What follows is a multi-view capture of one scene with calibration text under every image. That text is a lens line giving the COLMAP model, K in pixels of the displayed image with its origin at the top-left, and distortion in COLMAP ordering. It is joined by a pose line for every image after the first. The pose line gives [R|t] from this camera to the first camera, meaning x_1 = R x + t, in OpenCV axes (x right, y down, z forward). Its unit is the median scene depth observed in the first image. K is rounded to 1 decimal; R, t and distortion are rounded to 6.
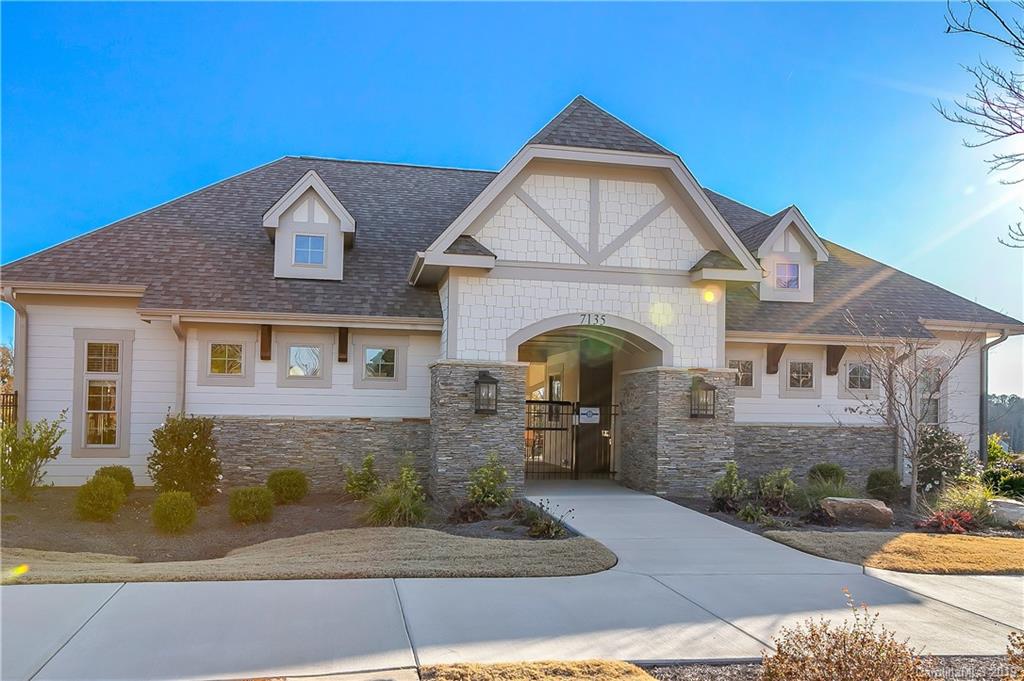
lens RADIAL K [[923.4, 0, 512.0], [0, 923.4, 340.5], [0, 0, 1]] dist [-0.047290, -0.000224]
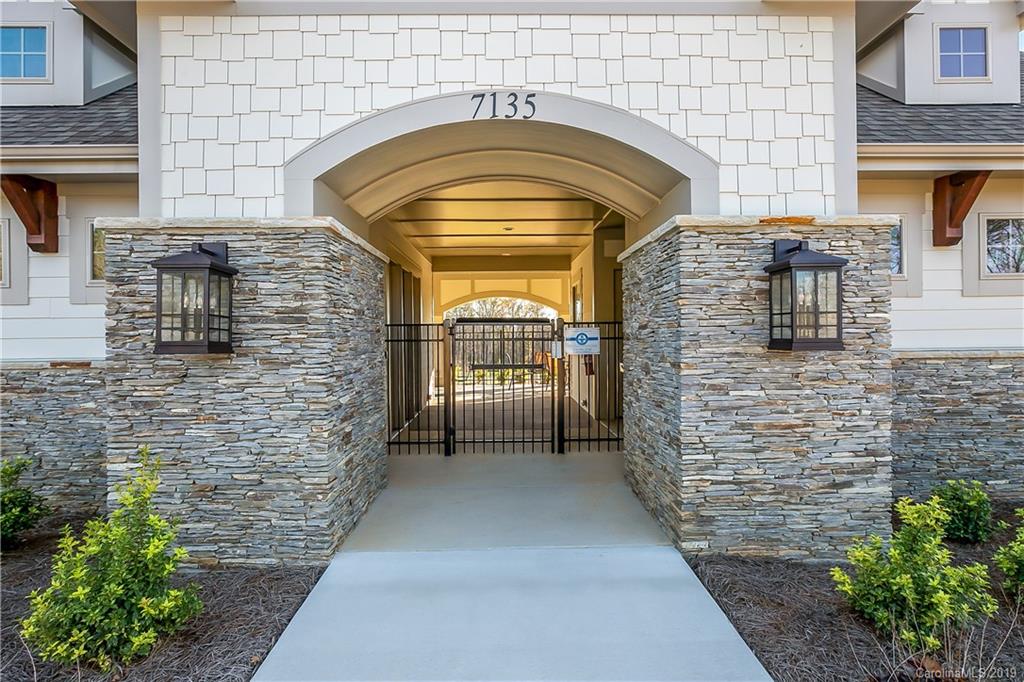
lens RADIAL K [[667.0, 0, 512.2], [0, 667.0, 312.8], [0, 0, 1]] dist [-0.038576, 0.000229]
pose [[0.984914, -0.032385, -0.169985, 0.136511], [0.040482, 0.998194, 0.044386, 0.053106], [0.168241, -0.050598, 0.984447, 0.715836]]
